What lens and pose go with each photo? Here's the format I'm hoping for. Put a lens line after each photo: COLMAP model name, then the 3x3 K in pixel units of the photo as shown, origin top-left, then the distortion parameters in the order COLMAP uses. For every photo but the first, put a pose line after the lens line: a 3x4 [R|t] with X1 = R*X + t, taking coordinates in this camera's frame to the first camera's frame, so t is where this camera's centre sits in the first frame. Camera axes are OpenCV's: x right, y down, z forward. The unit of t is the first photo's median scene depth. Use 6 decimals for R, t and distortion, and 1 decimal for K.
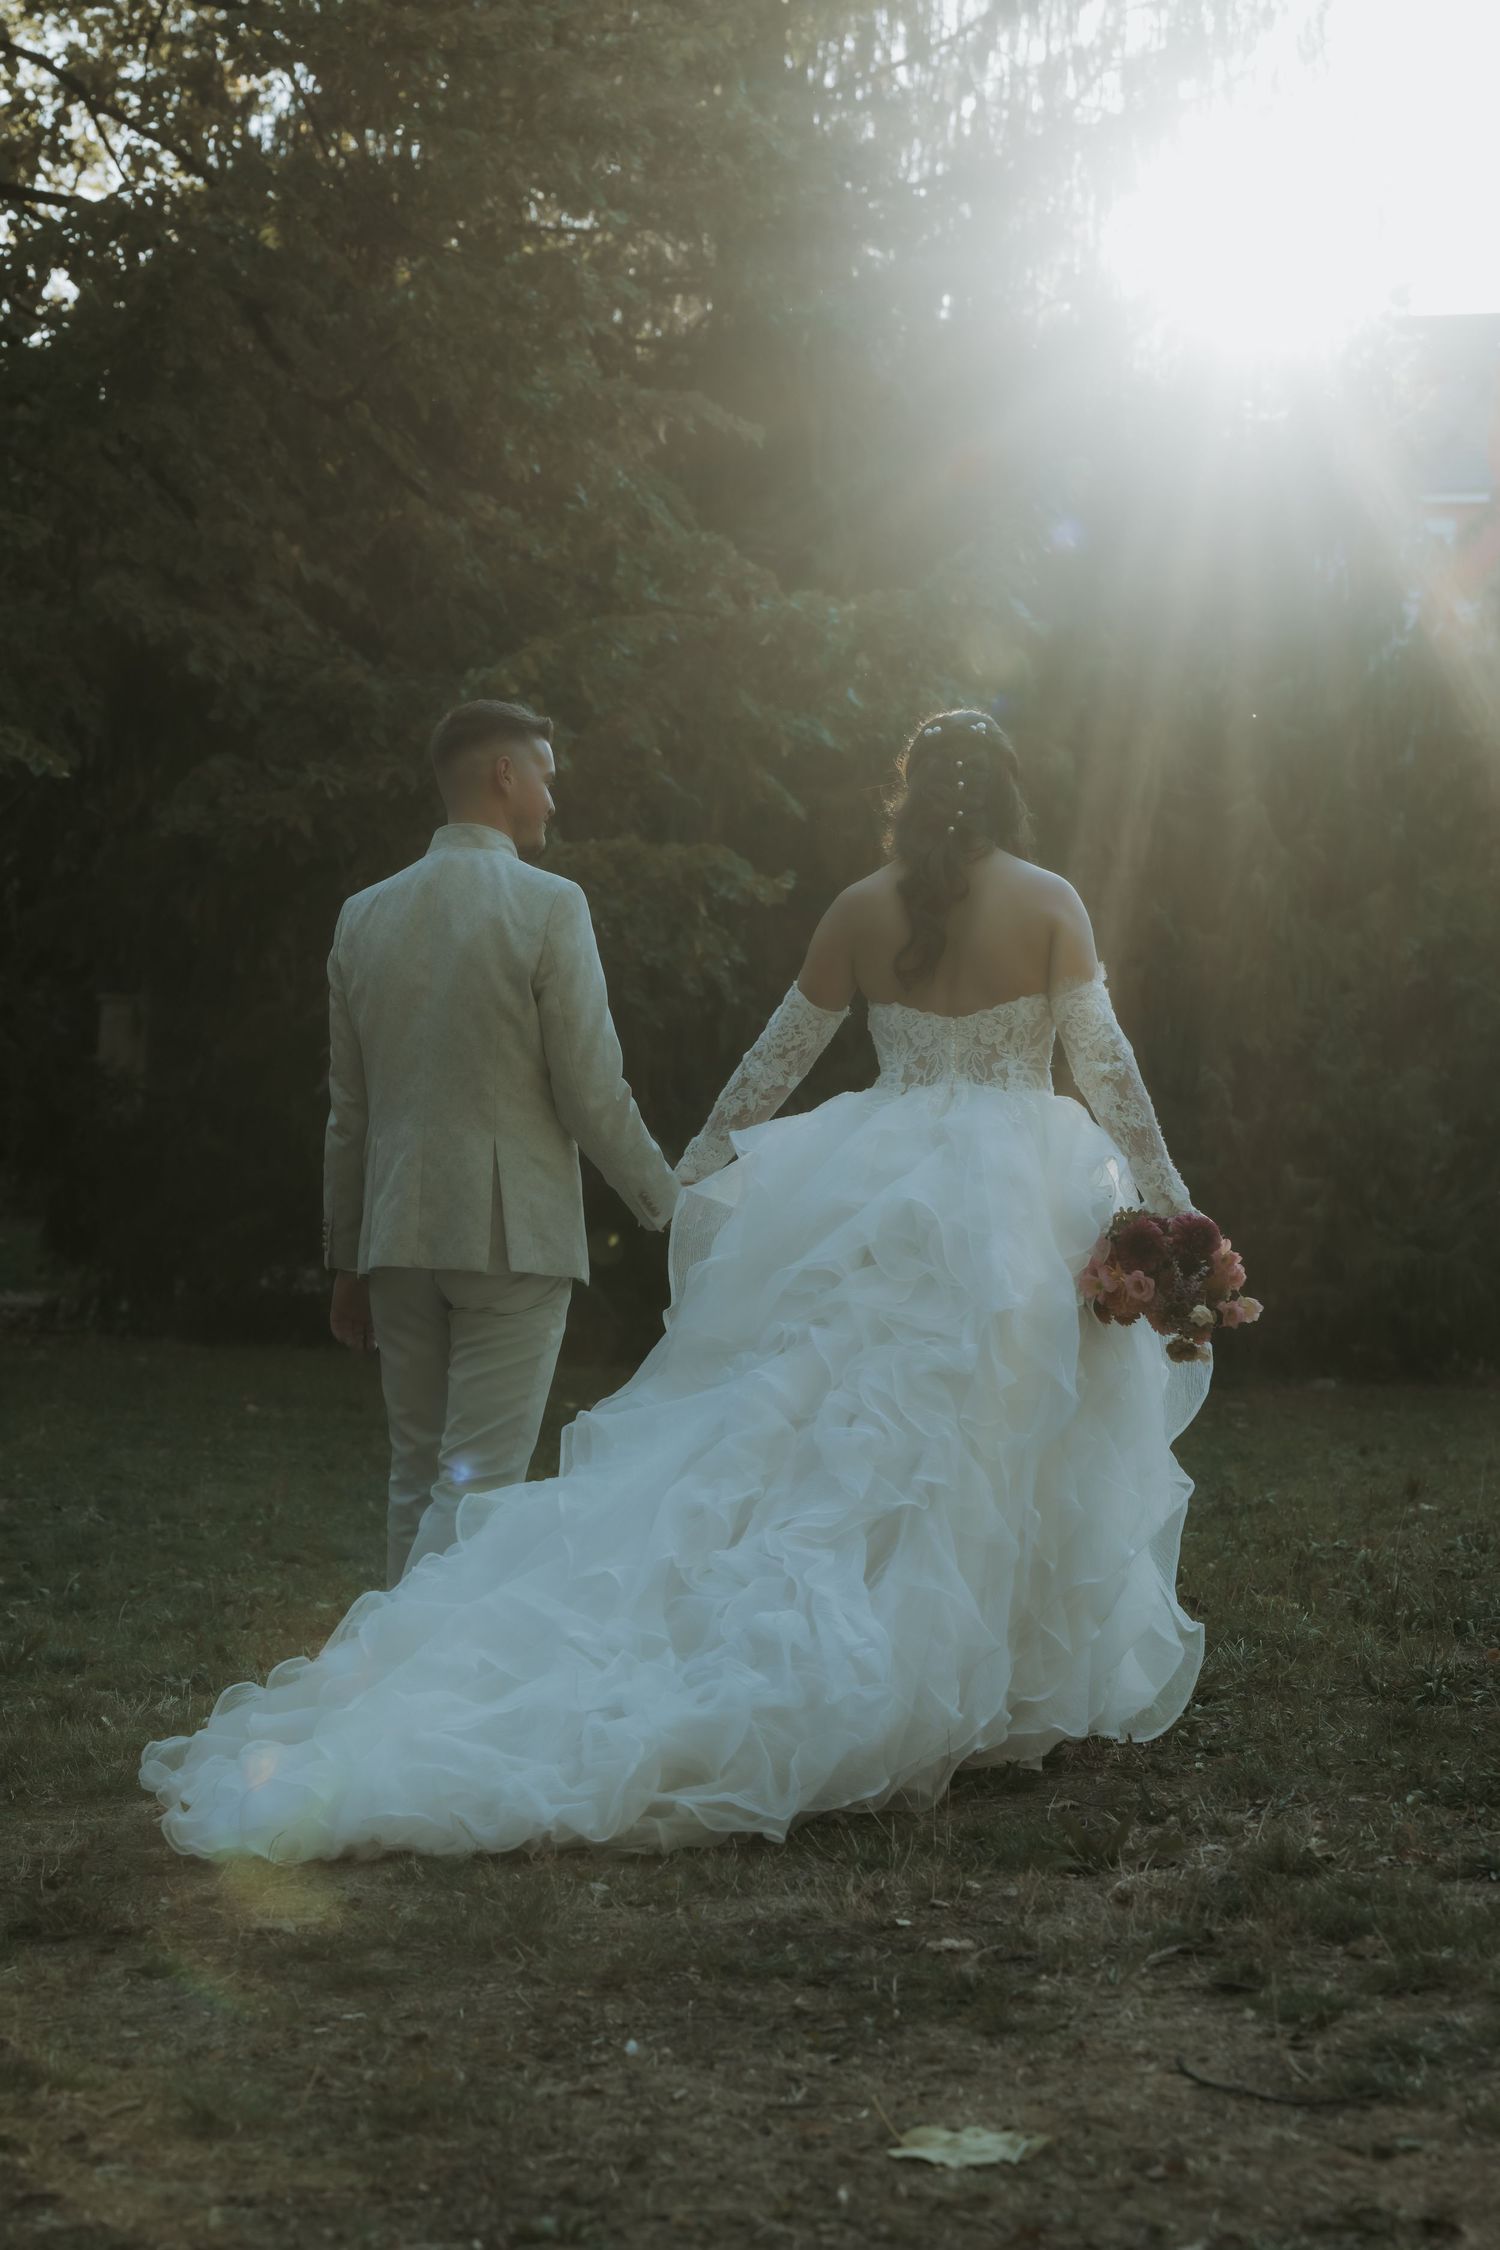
lens RADIAL K [[4375.6, 0, 726.2], [0, 4375.6, 1104.5], [0, 0, 1]] dist [0.027566, -0.346146]
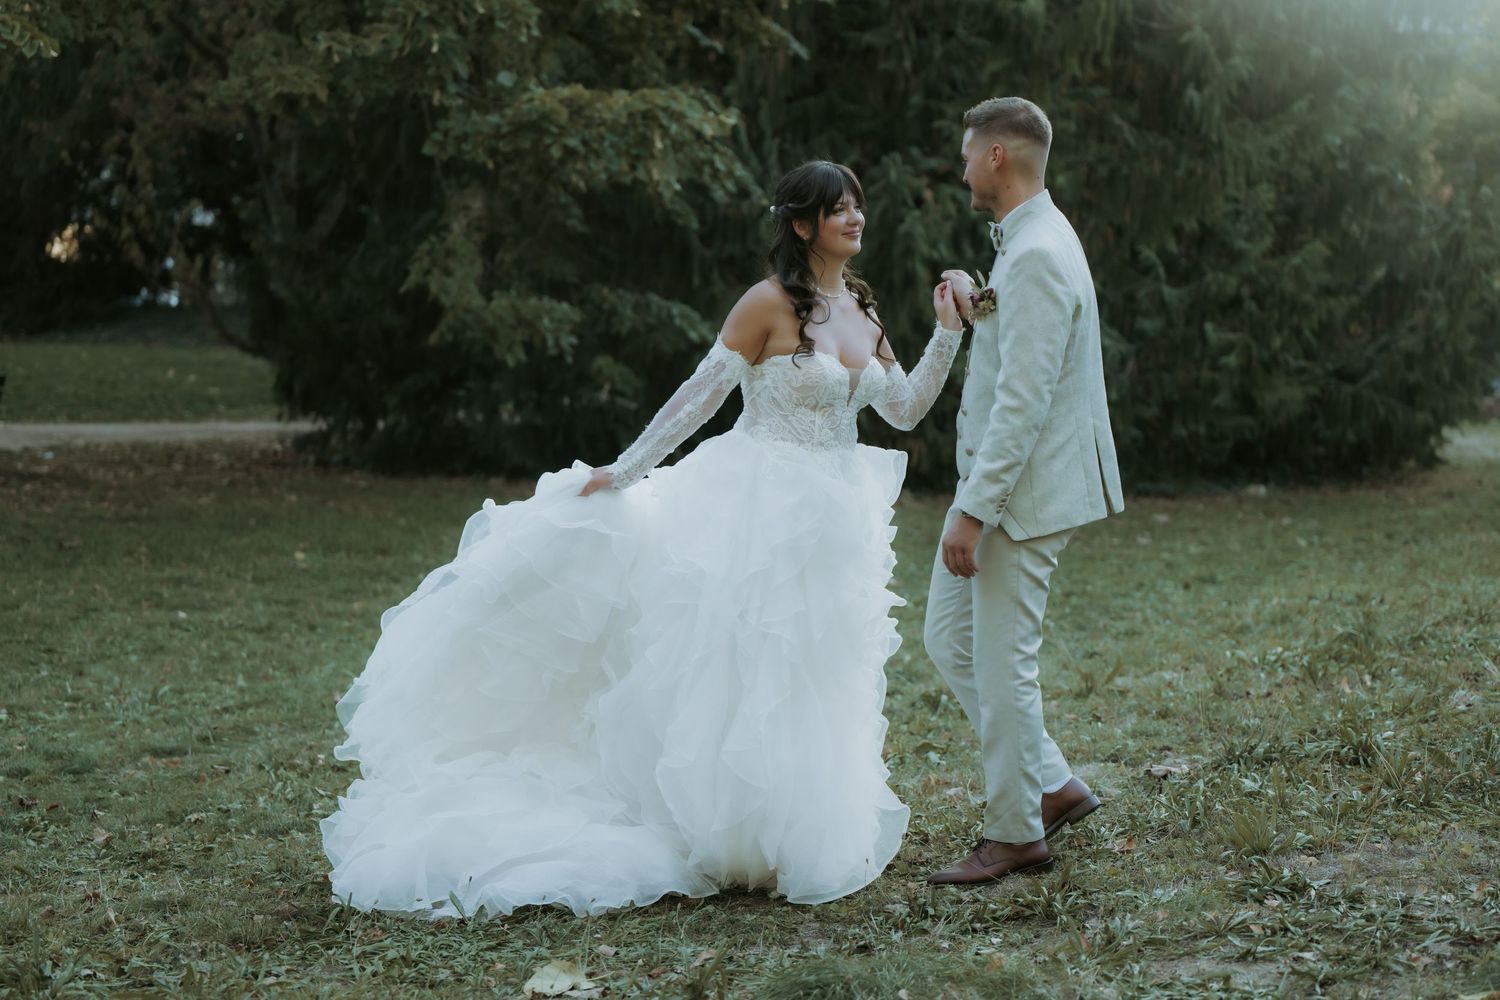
lens RADIAL K [[2996.6, 0, 751.2], [0, 2996.6, 452.9], [0, 0, 1]] dist [0.037984, -0.317271]
pose [[0.996026, -0.016890, -0.087443, 0.361535], [0.023055, 0.997282, 0.069983, -0.063689], [0.086023, -0.071721, 0.993708, 0.645452]]
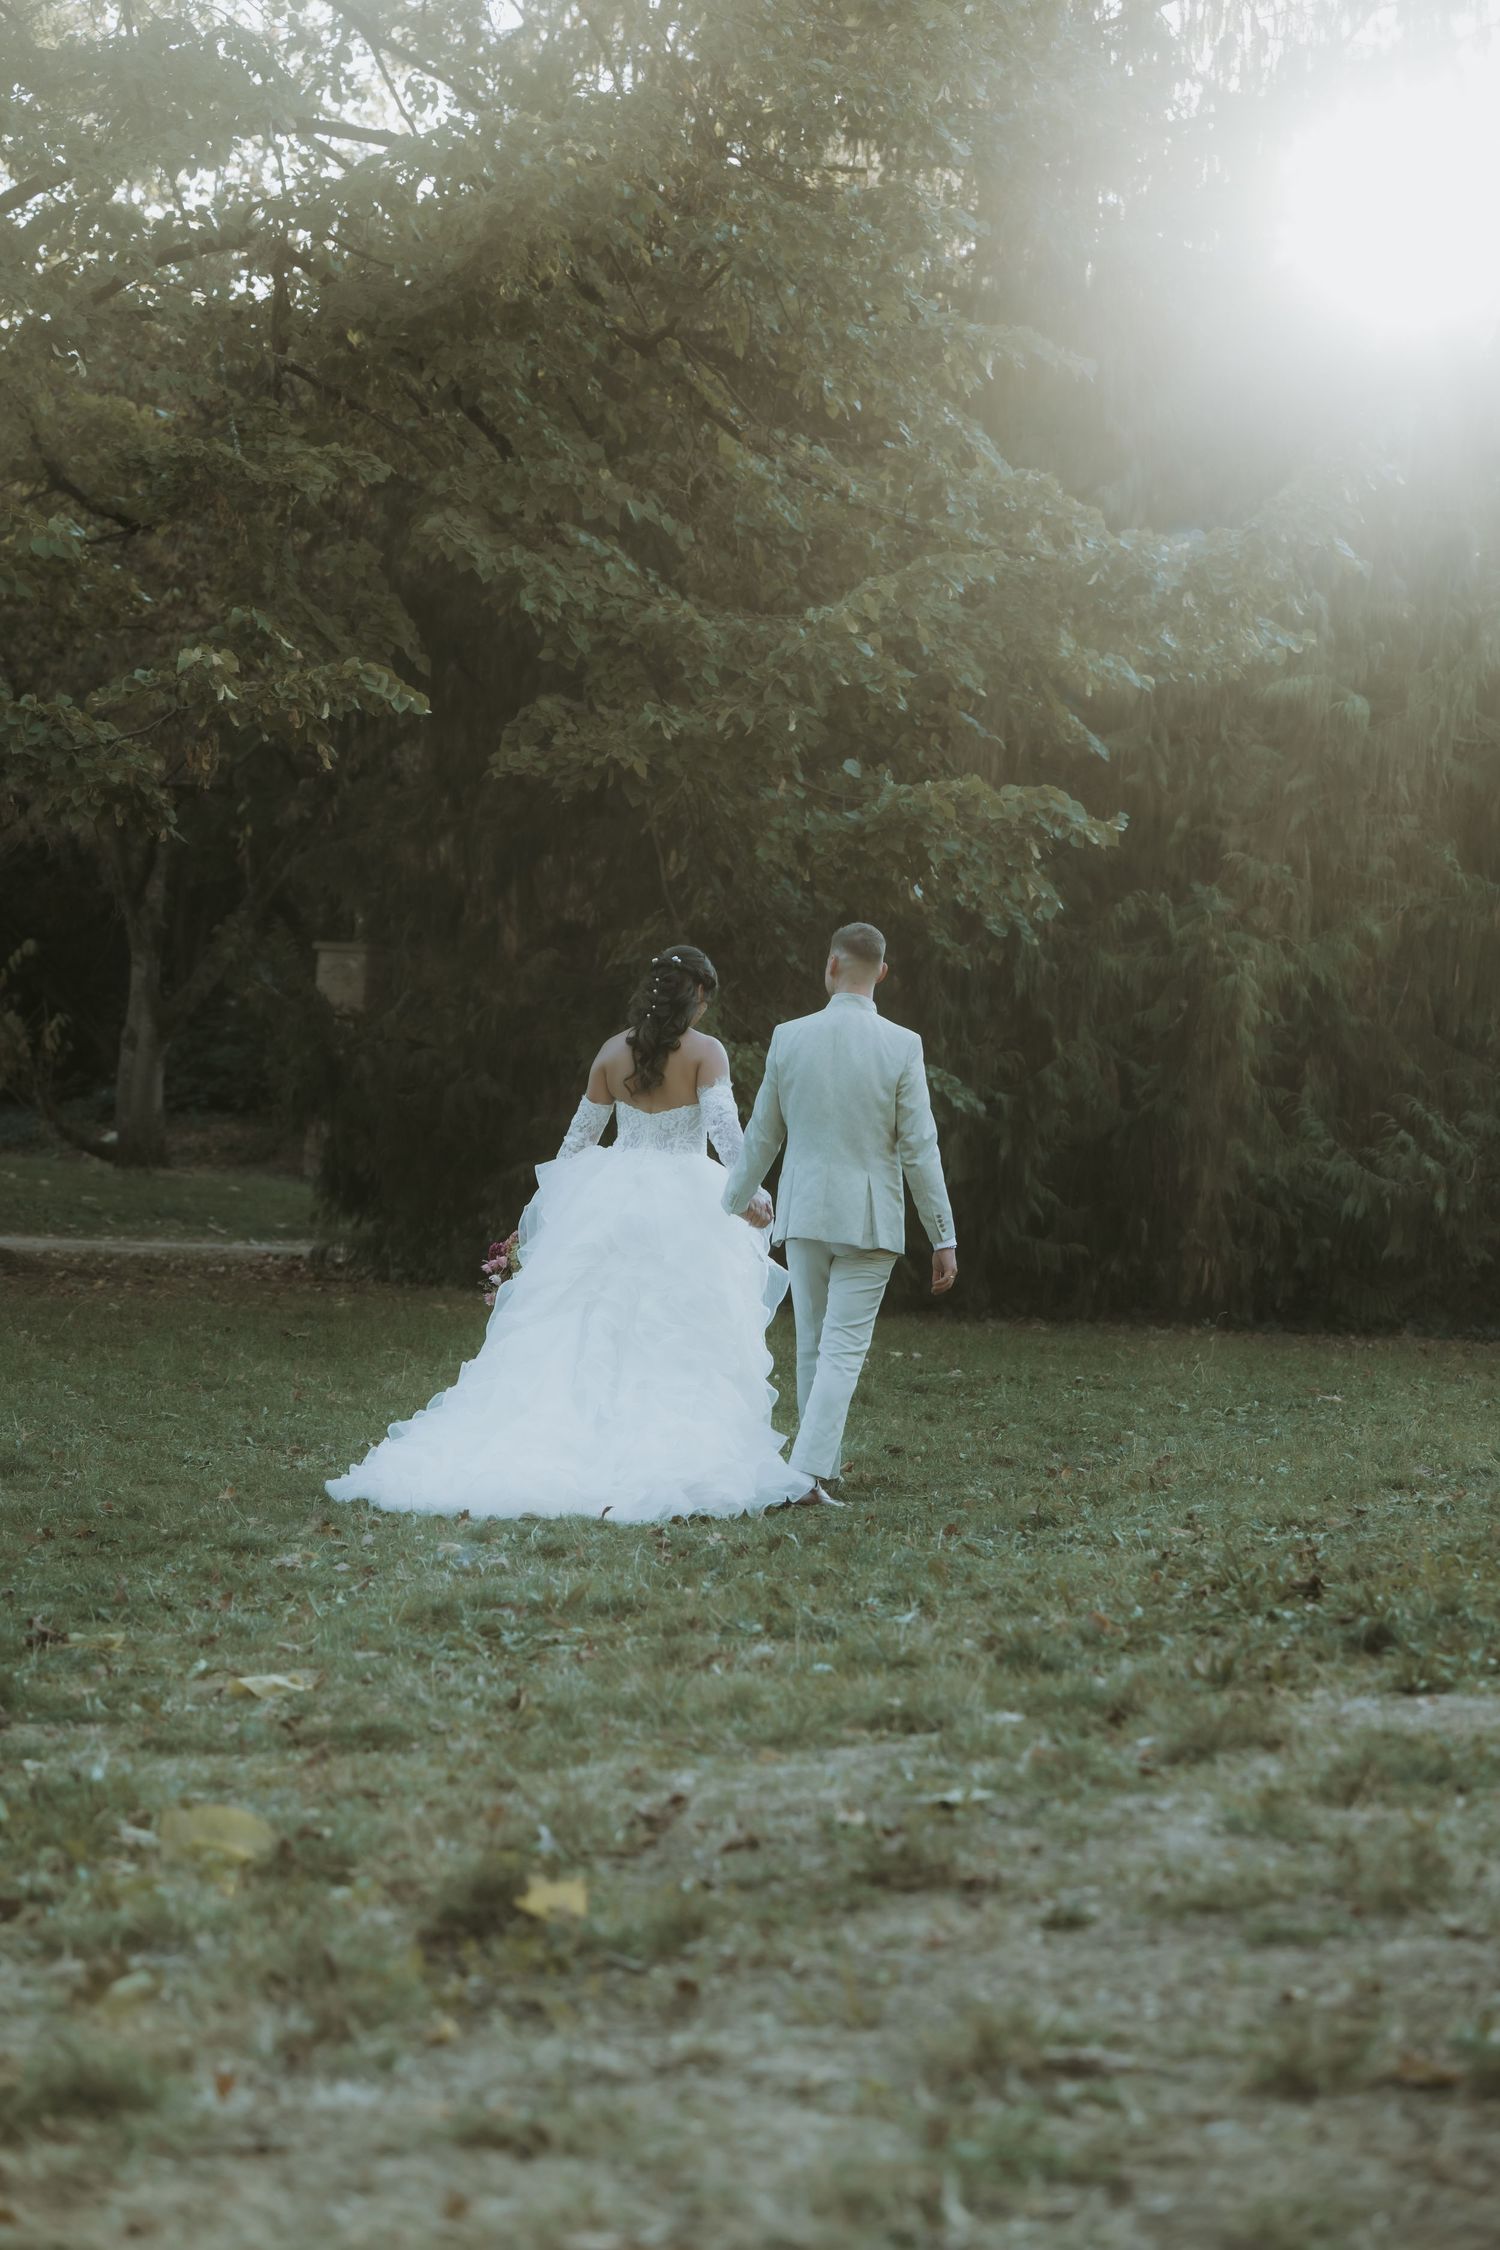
lens RADIAL K [[4396.8, 0, 748.6], [0, 4396.8, 1215.4], [0, 0, 1]] dist [-0.052427, -0.067865]
pose [[0.999587, 0.004470, -0.028392, -0.163846], [-0.003457, 0.999359, 0.035618, 0.008148], [0.028533, -0.035505, 0.998962, 0.021738]]
